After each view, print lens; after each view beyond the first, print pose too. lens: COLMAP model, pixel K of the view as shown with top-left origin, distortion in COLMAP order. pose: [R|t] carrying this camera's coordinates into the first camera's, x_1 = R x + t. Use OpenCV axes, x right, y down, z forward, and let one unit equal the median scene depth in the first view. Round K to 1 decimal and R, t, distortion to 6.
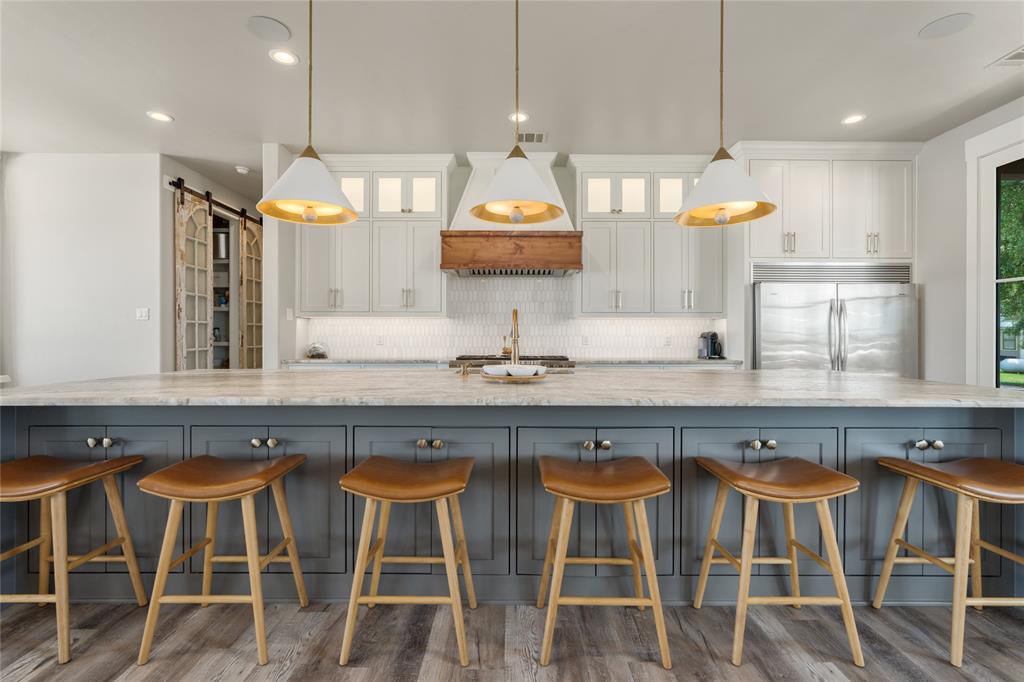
lens RADIAL K [[463.7, 0, 508.9], [0, 463.7, 338.3], [0, 0, 1]] dist [-0.000804, -0.000032]
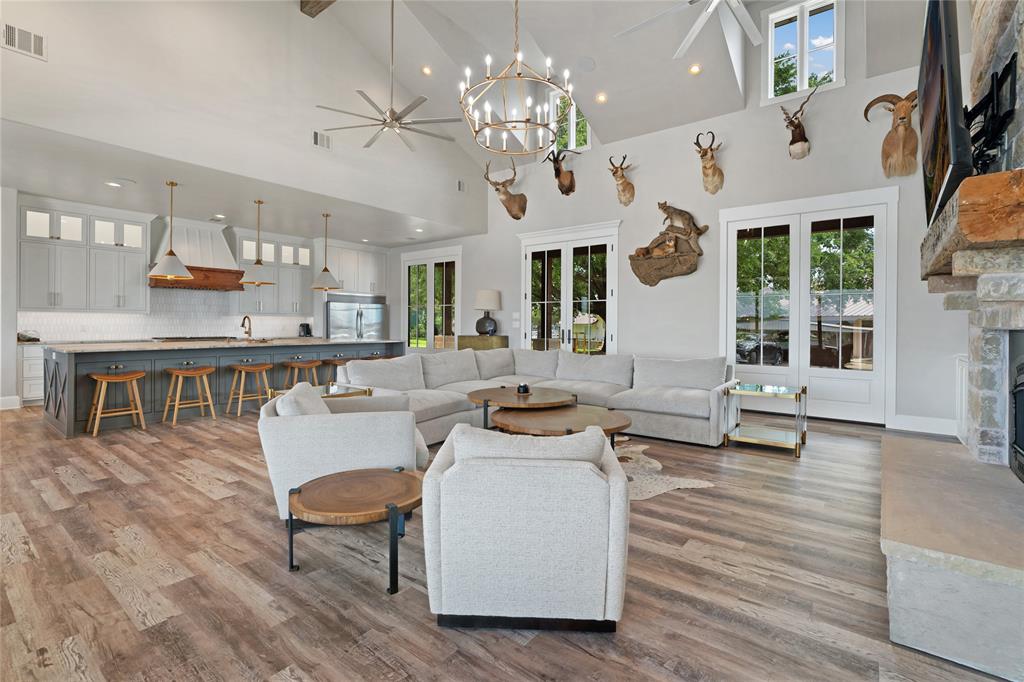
lens RADIAL K [[461.6, 0, 516.2], [0, 461.6, 324.6], [0, 0, 1]] dist [0.001211, 0.000259]
pose [[0.595176, 0.001372, 0.803594, -0.668601], [-0.003605, 0.999993, 0.000962, -0.014323], [-0.803587, -0.003470, 0.595177, -0.984364]]
